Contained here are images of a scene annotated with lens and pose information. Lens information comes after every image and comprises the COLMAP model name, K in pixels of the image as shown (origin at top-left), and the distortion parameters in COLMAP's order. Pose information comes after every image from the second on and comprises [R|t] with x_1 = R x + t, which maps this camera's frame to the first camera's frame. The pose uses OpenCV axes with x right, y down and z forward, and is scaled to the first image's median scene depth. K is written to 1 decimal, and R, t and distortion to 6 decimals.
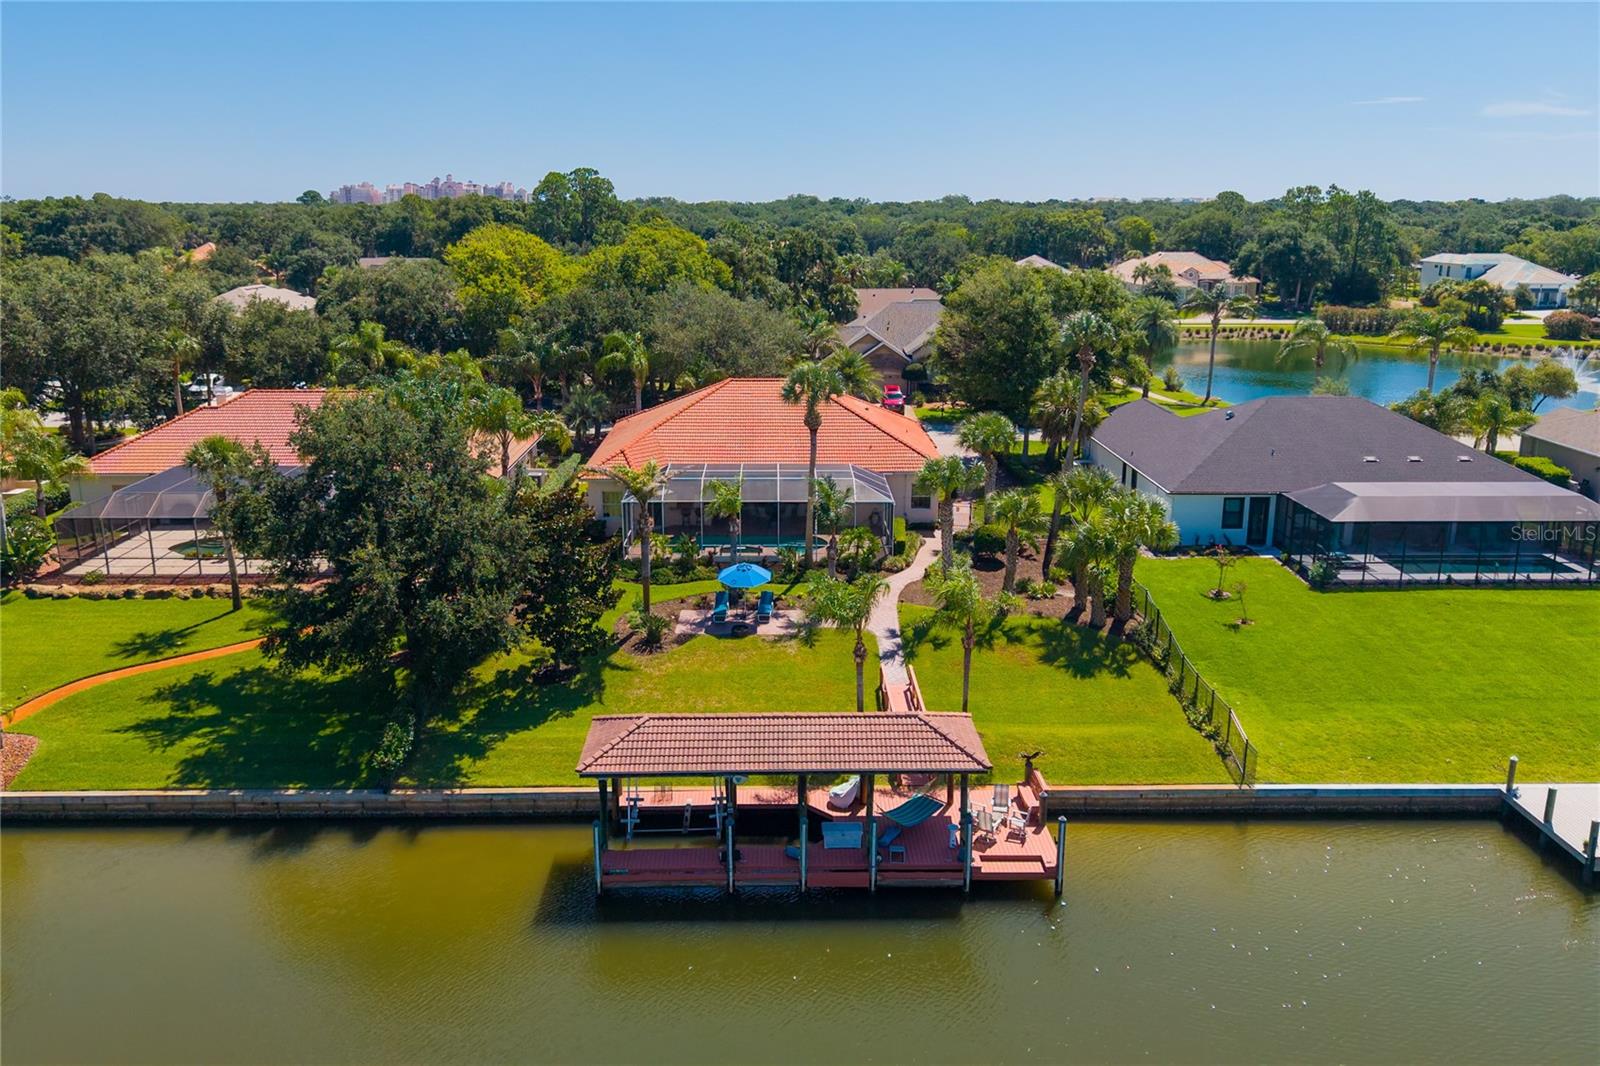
lens RADIAL K [[1260.1, 0, 800.0], [0, 1260.1, 533.0], [0, 0, 1]] dist [0.033303, -0.035967]
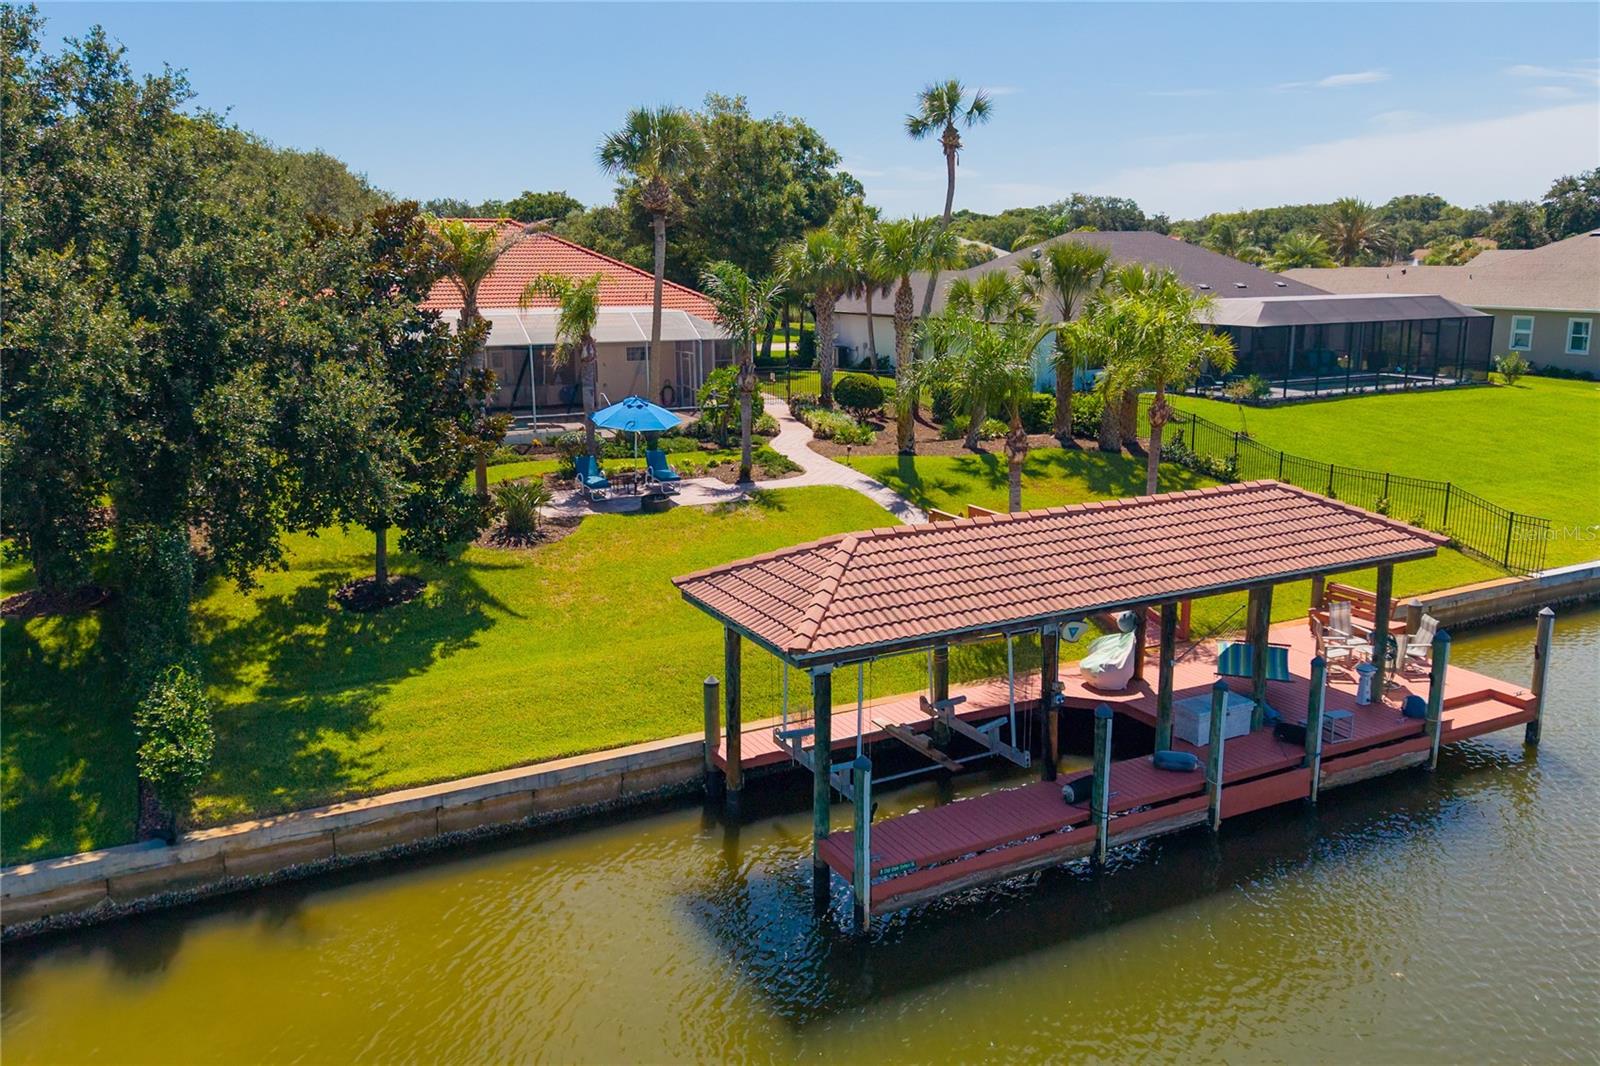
lens RADIAL K [[1260.1, 0, 800.0], [0, 1260.1, 533.0], [0, 0, 1]] dist [0.033303, -0.035967]
pose [[0.893711, -0.103664, 0.436503, -0.256711], [0.120130, 0.992706, -0.010202, 0.109873], [-0.432262, 0.061554, 0.899645, 0.441651]]
